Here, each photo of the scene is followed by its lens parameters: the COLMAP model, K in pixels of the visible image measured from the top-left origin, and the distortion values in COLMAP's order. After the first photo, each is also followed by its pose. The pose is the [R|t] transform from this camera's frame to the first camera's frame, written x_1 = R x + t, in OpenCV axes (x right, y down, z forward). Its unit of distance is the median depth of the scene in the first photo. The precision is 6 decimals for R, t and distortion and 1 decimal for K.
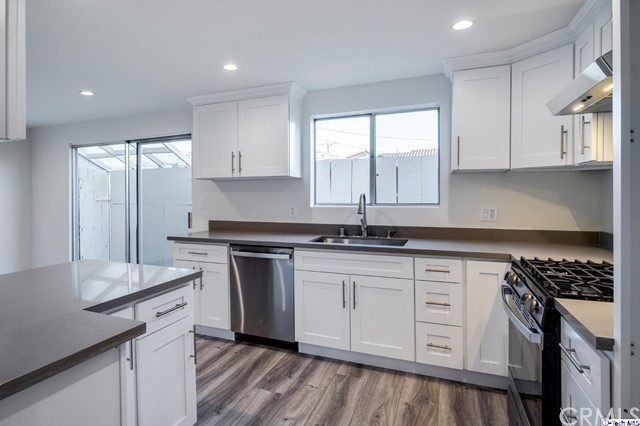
lens RADIAL K [[361.7, 0, 284.7], [0, 361.7, 189.8], [0, 0, 1]] dist [-0.001713, -0.000304]
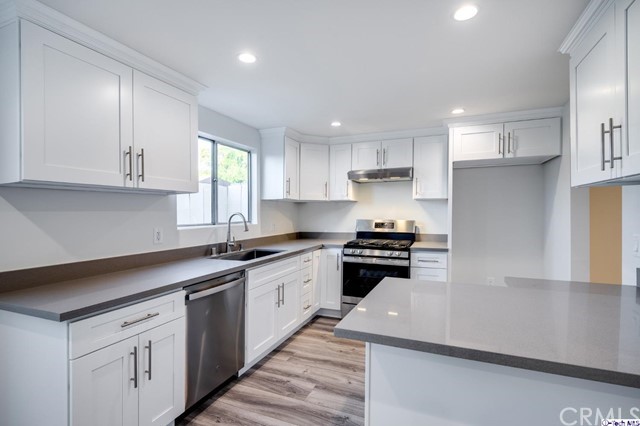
lens RADIAL K [[308.2, 0, 320.0], [0, 308.2, 213.0], [0, 0, 1]] dist [0.001140, 0.000186]
pose [[-0.022028, 0.007319, 0.999731, -0.853357], [0.003217, 0.999969, -0.007250, 0.018676], [-0.999752, 0.003056, -0.022050, 0.861050]]
